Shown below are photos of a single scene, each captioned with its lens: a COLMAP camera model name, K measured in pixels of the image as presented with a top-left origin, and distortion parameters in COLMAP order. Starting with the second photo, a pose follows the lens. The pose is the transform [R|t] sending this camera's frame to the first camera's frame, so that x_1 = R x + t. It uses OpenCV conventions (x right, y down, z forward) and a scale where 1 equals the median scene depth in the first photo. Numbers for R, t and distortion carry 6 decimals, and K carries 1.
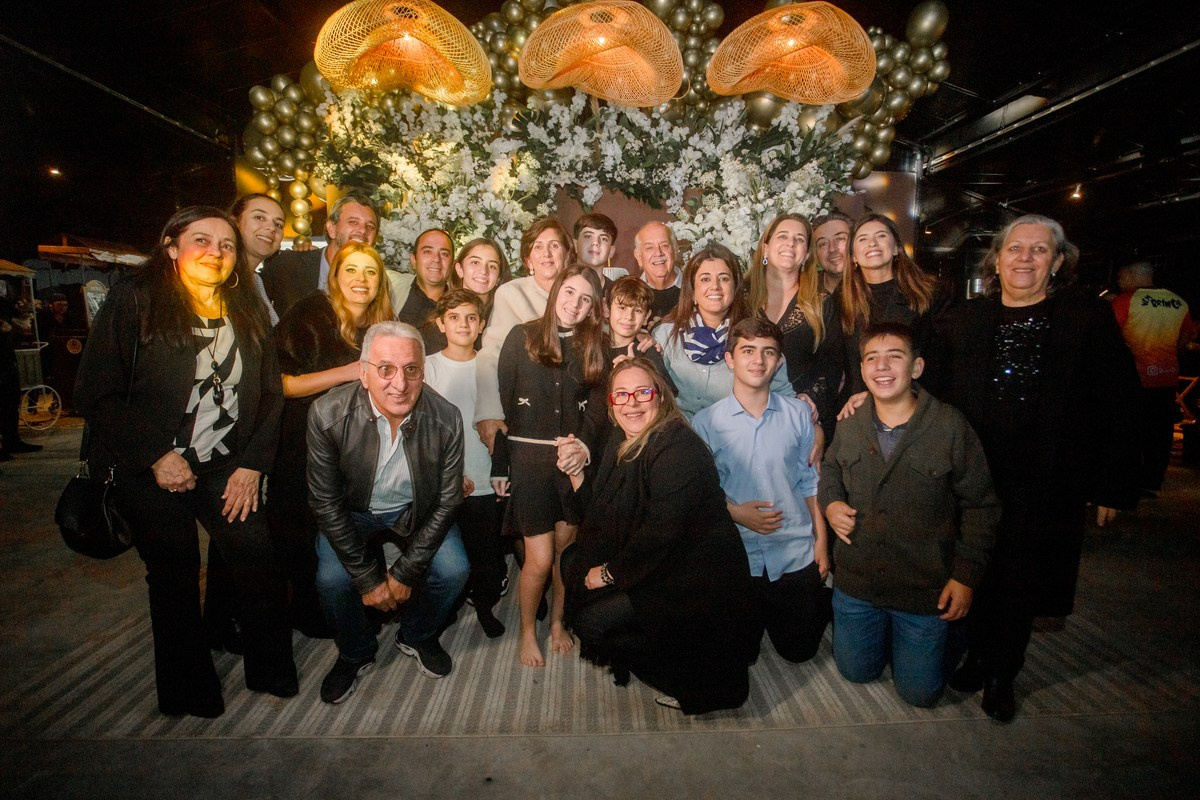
lens RADIAL K [[589.0, 0, 601.4], [0, 589.0, 398.1], [0, 0, 1]] dist [-0.018639, -0.000238]
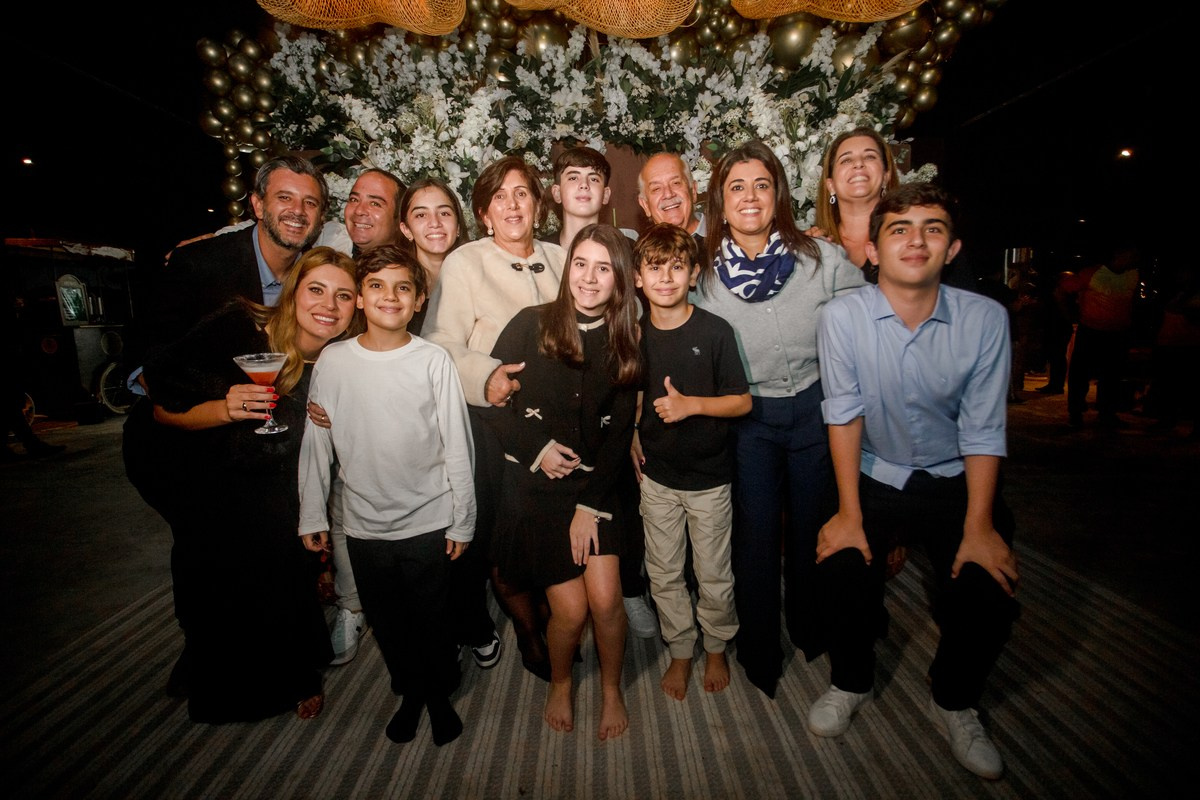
lens RADIAL K [[589.0, 0, 595.5], [0, 589.0, 399.6], [0, 0, 1]] dist [-0.018639, -0.000238]
pose [[0.999256, -0.023459, -0.030600, 0.004223], [0.024150, 0.999457, 0.022432, -0.002795], [0.030057, -0.023154, 0.999280, 0.133991]]
